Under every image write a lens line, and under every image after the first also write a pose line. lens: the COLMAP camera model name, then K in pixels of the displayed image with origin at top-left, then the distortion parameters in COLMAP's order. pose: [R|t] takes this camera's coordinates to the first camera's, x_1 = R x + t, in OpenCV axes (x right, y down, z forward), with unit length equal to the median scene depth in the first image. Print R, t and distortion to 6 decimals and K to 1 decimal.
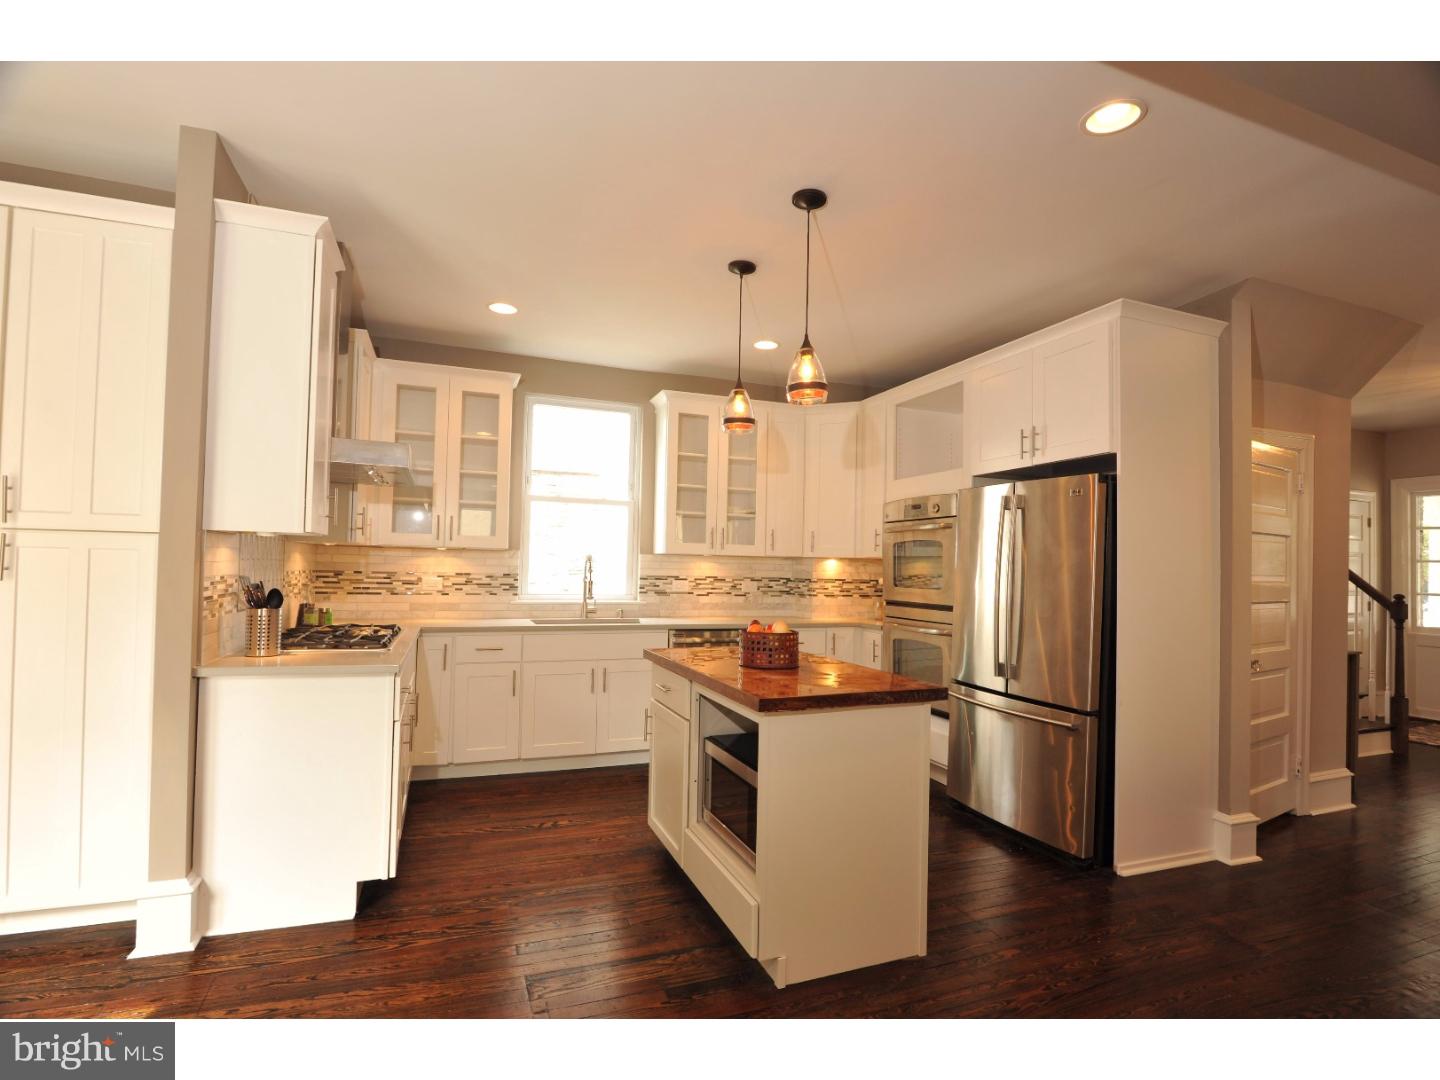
lens RADIAL K [[699.3, 0, 719.0], [0, 699.3, 547.6], [0, 0, 1]] dist [-0.023493, -0.000220]
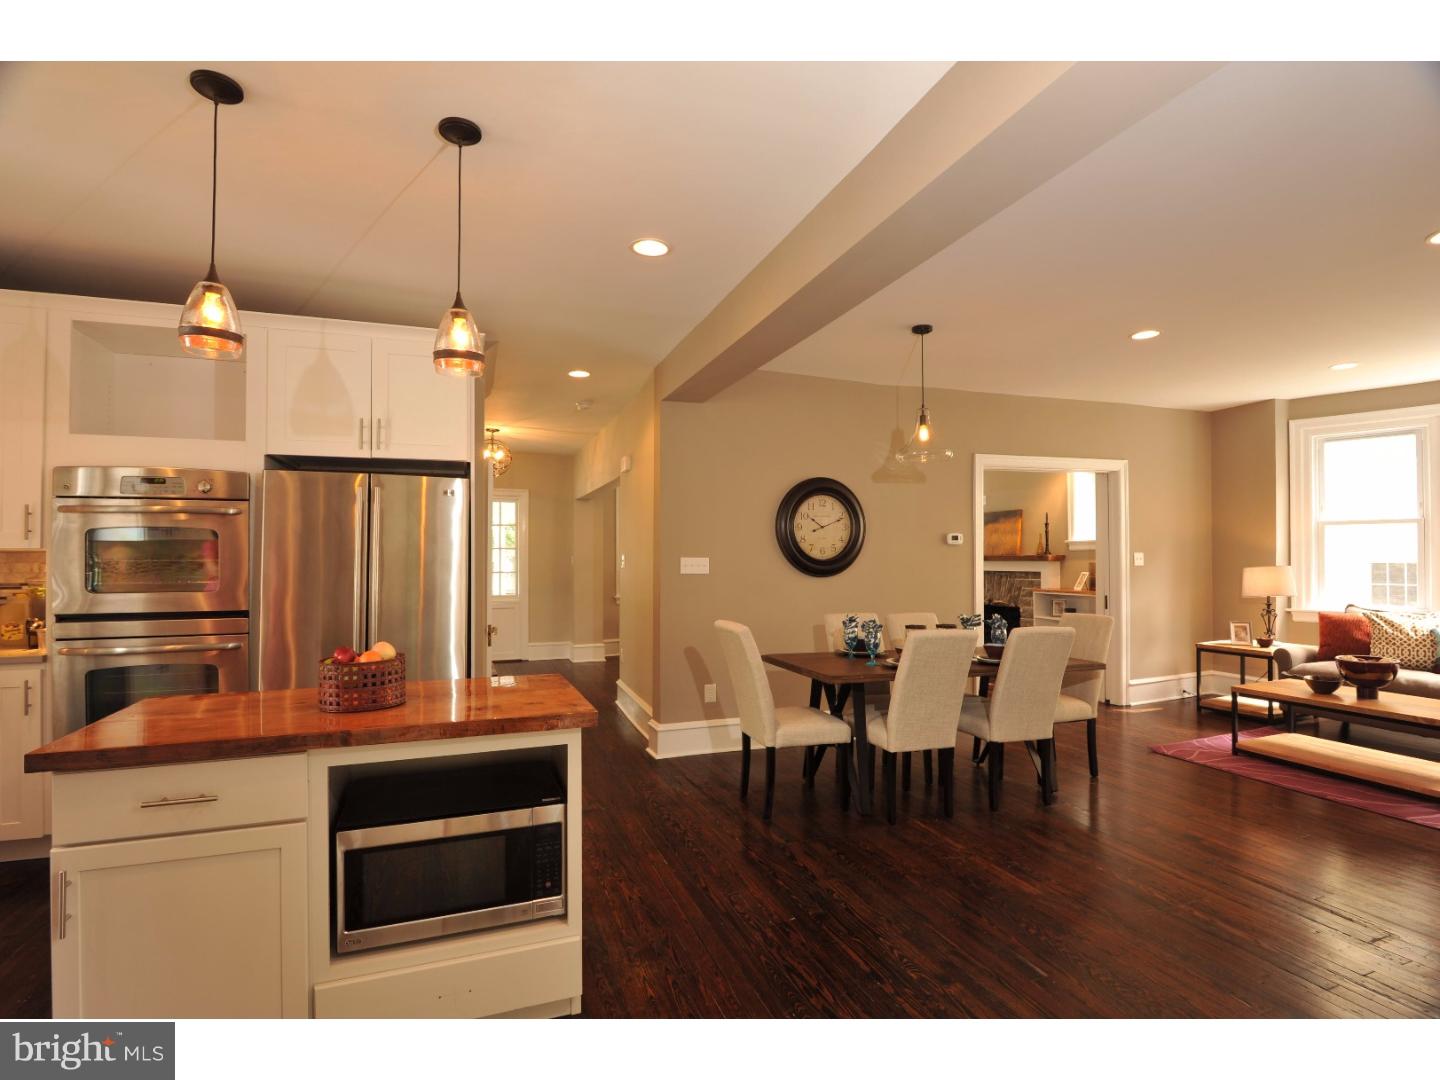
lens RADIAL K [[699.3, 0, 719.0], [0, 699.3, 547.6], [0, 0, 1]] dist [-0.023493, -0.000220]
pose [[0.011139, -0.004205, 0.999929, -0.392260], [-0.023132, 0.999722, 0.004462, -0.005201], [-0.999670, -0.023180, 0.011039, 0.371045]]
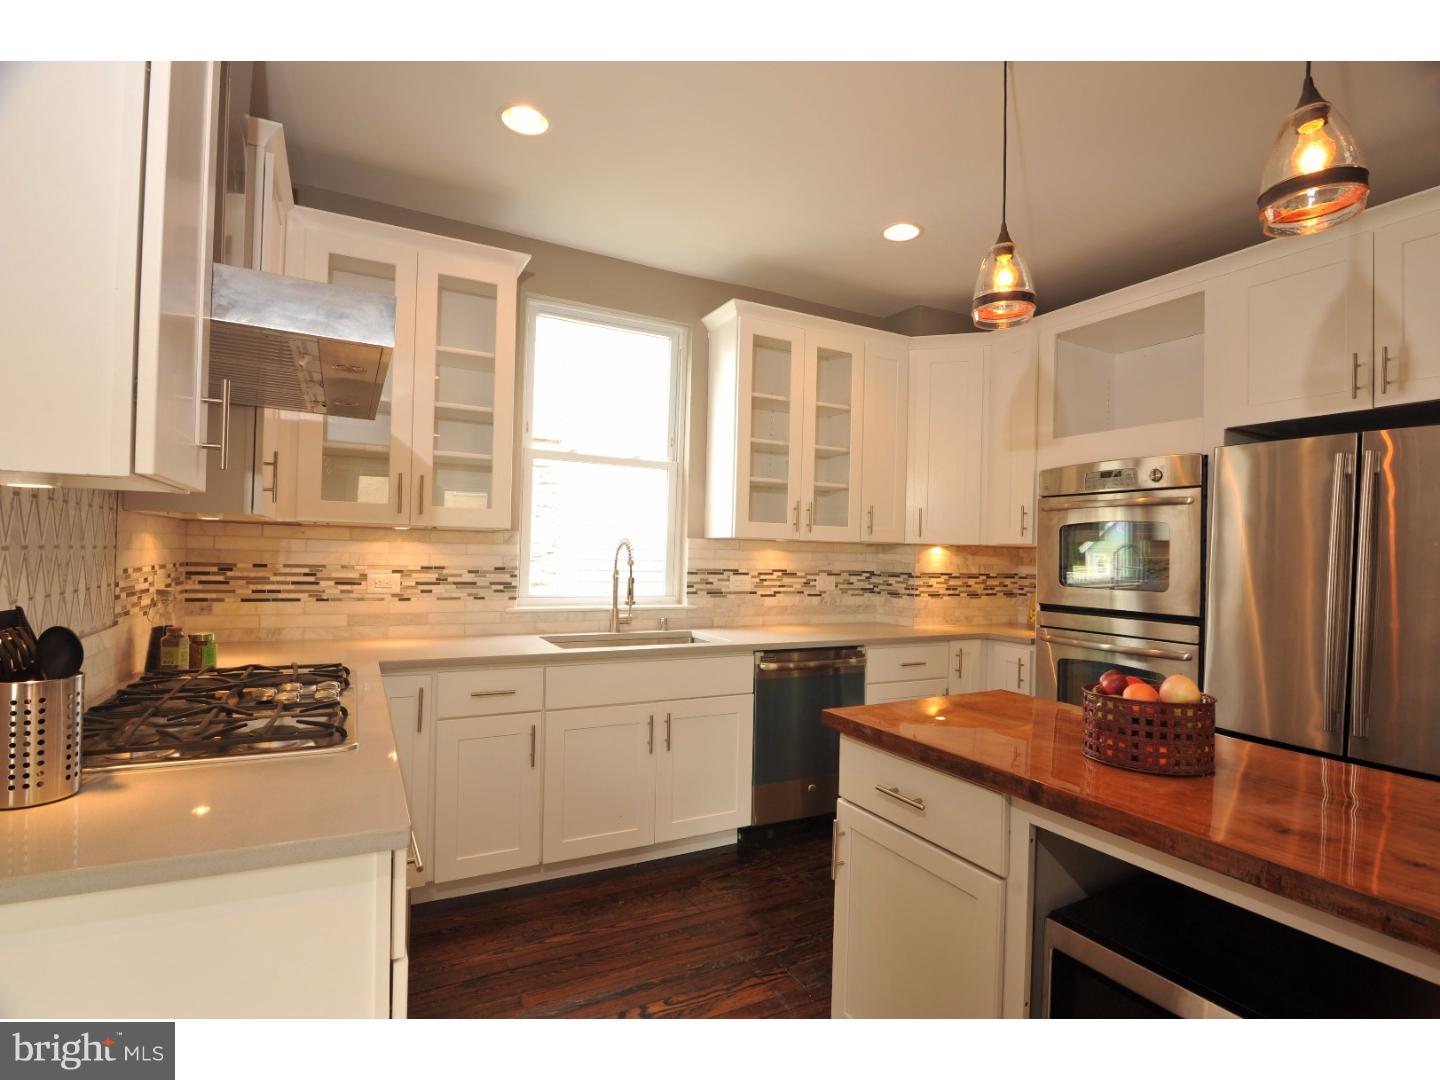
lens RADIAL K [[699.3, 0, 719.0], [0, 699.3, 547.6], [0, 0, 1]] dist [-0.023493, -0.000220]
pose [[0.992359, 0.004007, 0.123322, -0.181274], [-0.006938, 0.999703, 0.023344, 0.002267], [-0.123192, -0.024021, 0.992092, 0.323565]]
